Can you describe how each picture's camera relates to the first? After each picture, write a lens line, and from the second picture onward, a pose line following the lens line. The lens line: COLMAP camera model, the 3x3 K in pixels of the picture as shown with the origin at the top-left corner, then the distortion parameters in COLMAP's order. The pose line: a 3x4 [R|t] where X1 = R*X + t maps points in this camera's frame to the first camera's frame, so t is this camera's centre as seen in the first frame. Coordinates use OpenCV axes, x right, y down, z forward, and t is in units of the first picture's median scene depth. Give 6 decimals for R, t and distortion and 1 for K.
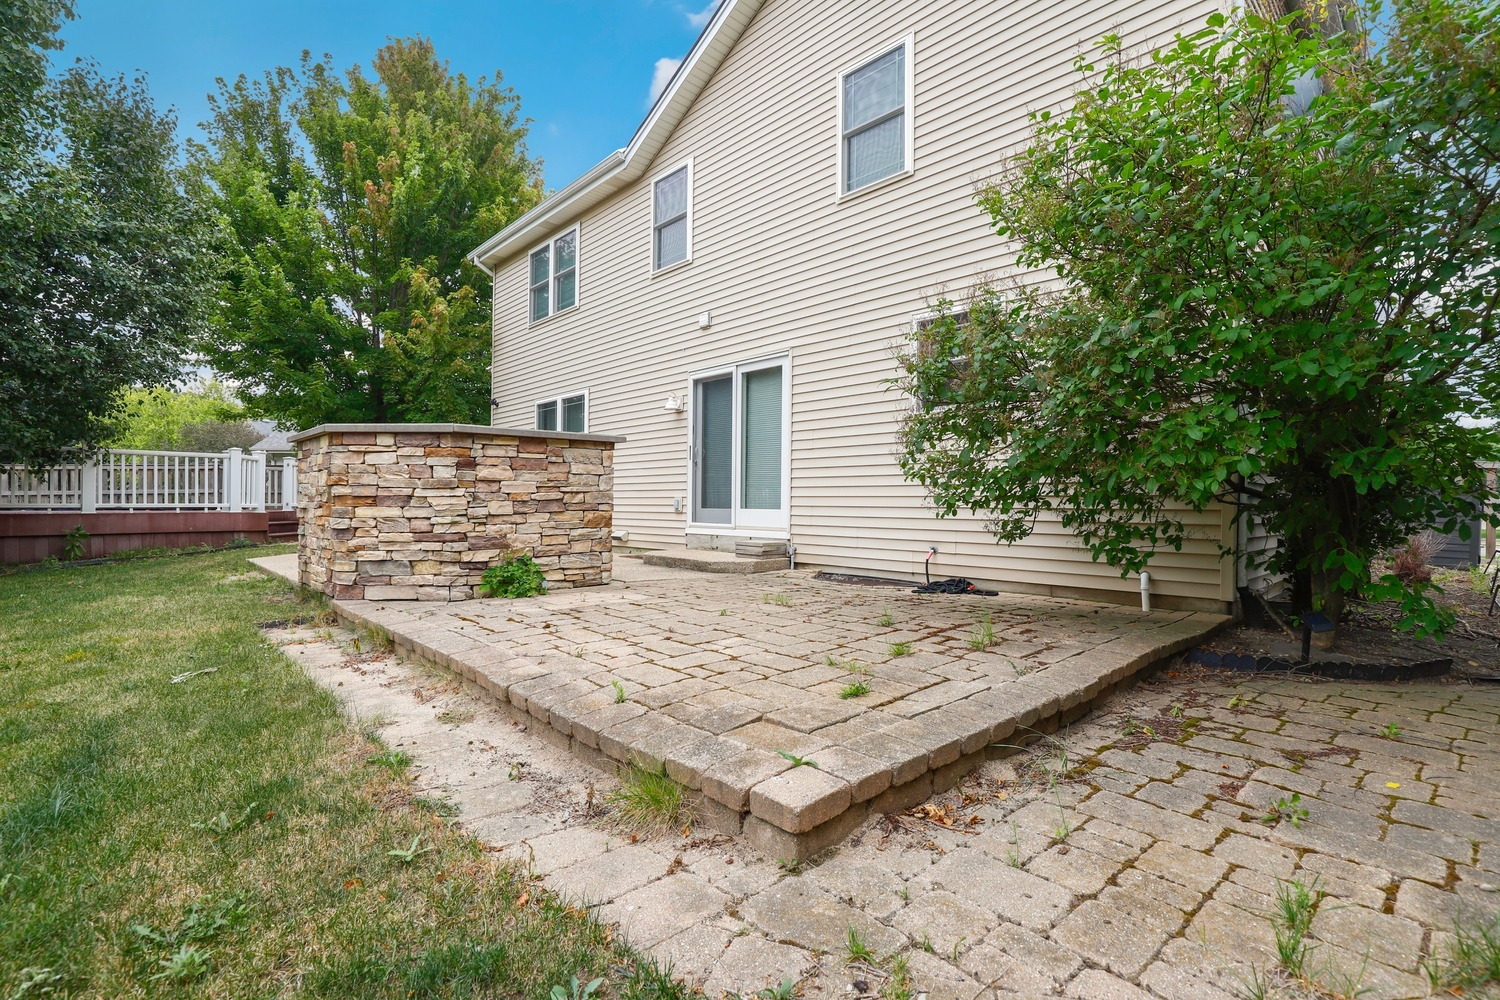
lens RADIAL K [[678.9, 0, 748.6], [0, 678.9, 499.3], [0, 0, 1]] dist [-0.003942, -0.000372]
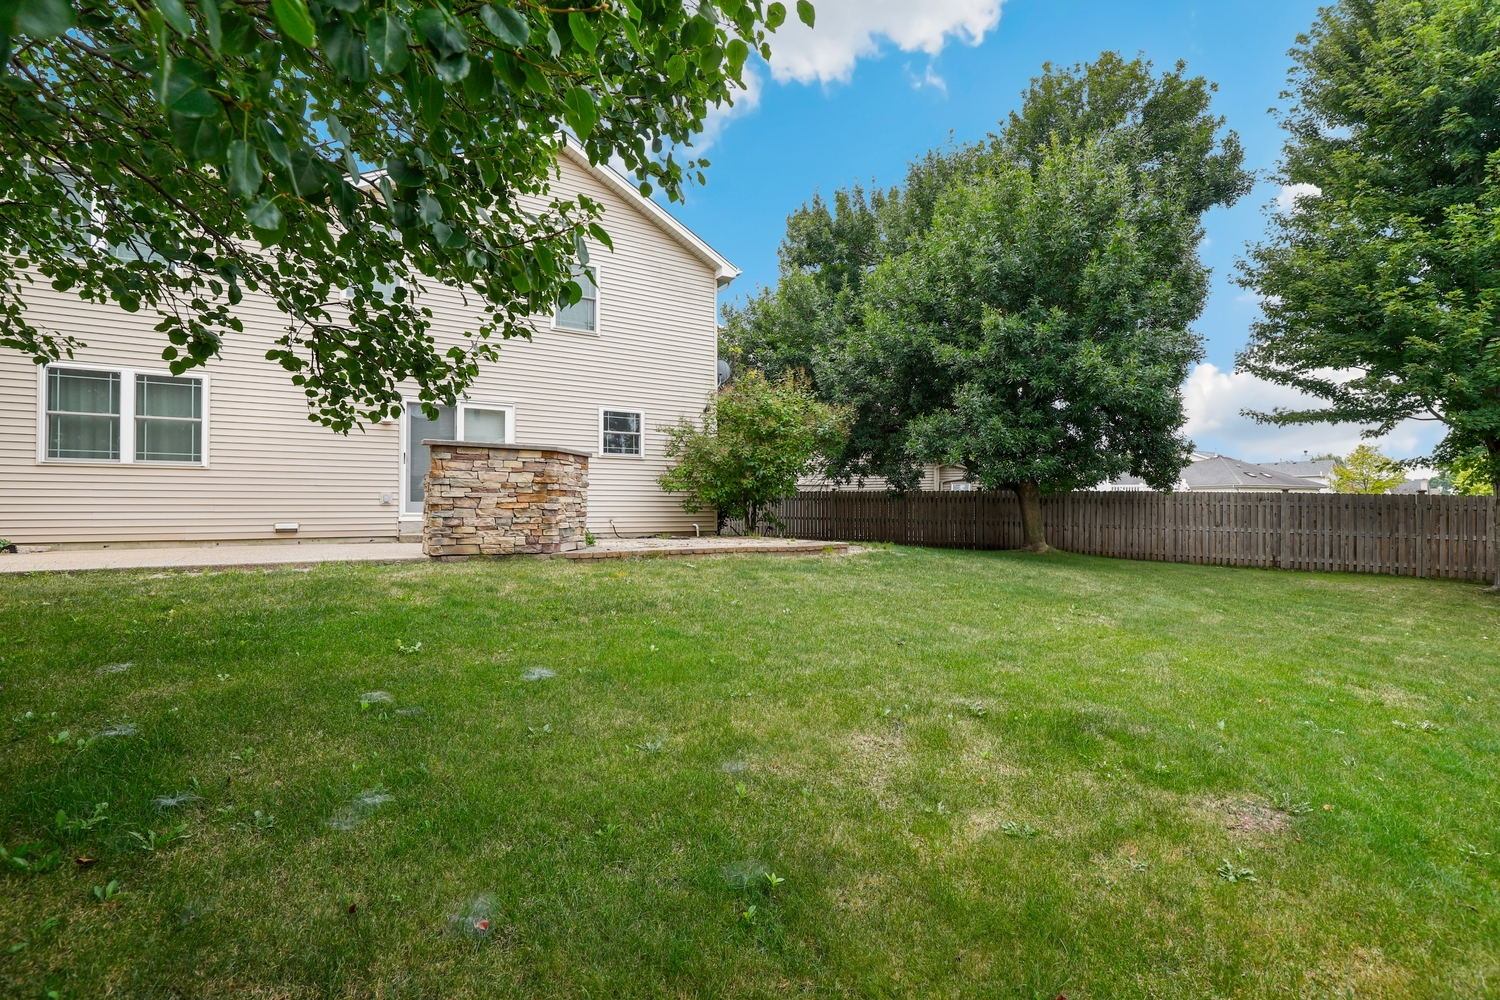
lens RADIAL K [[678.9, 0, 750.2], [0, 678.9, 502.1], [0, 0, 1]] dist [-0.003942, -0.000372]
pose [[0.198620, -0.002165, 0.980074, -1.187415], [-0.000886, 0.999997, 0.002388, 0.011031], [-0.980076, -0.001343, 0.198618, 0.110854]]
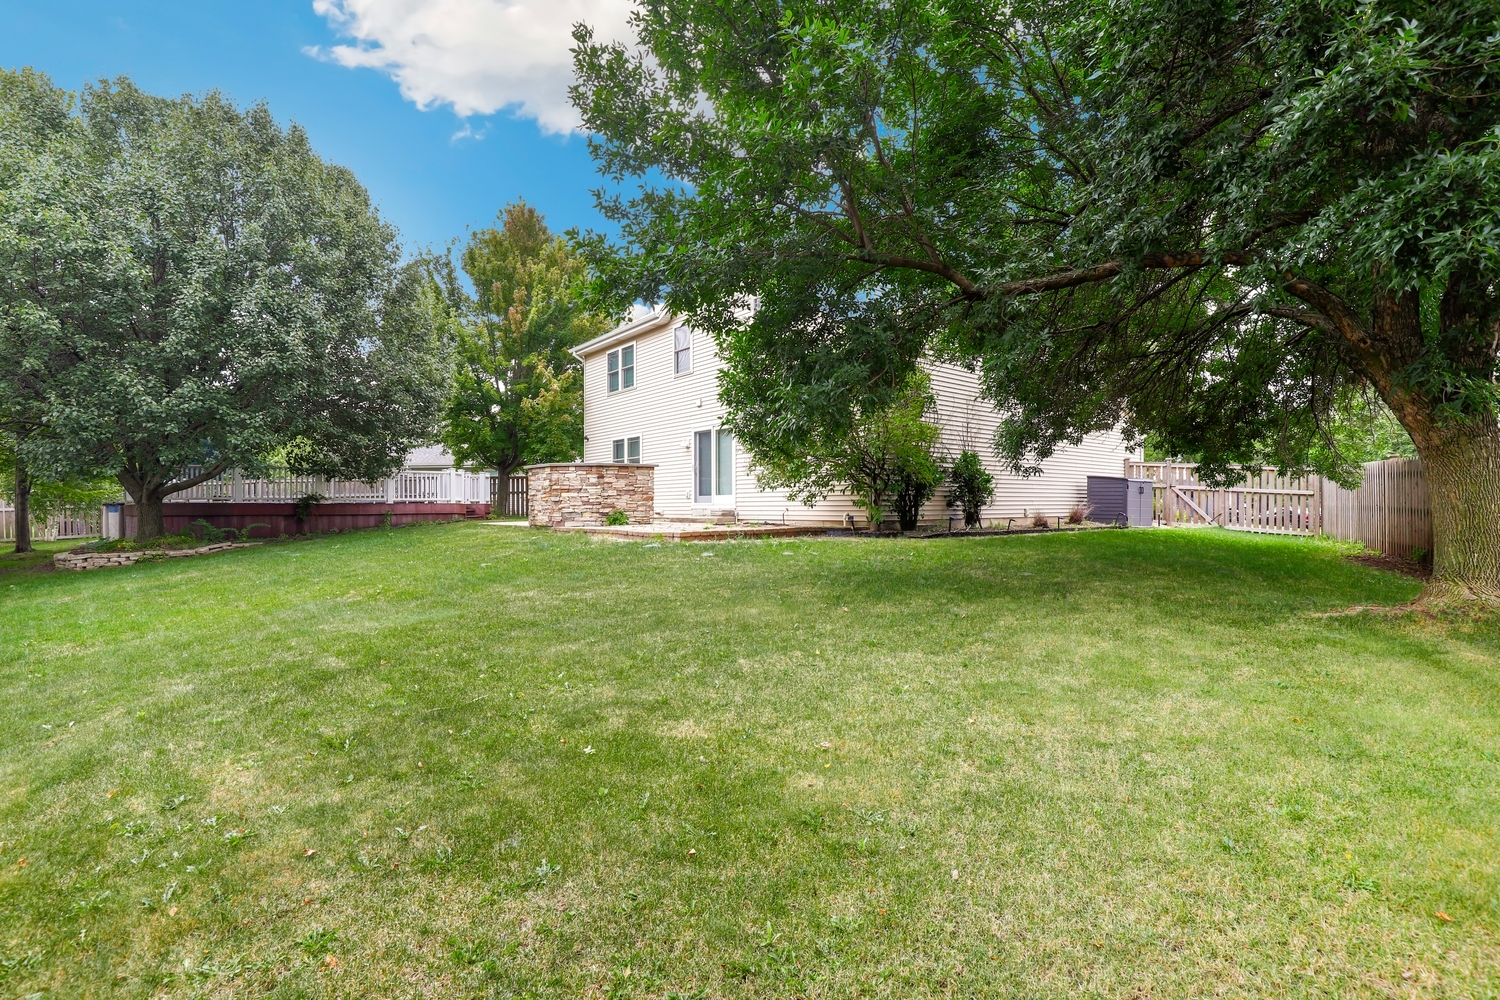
lens RADIAL K [[678.9, 0, 751.5], [0, 678.9, 503.1], [0, 0, 1]] dist [-0.003942, -0.000372]
pose [[0.997808, -0.012187, -0.065041, 0.212402], [0.012246, 0.999925, 0.000505, 0.034512], [0.065030, -0.001300, 0.997882, -0.972529]]
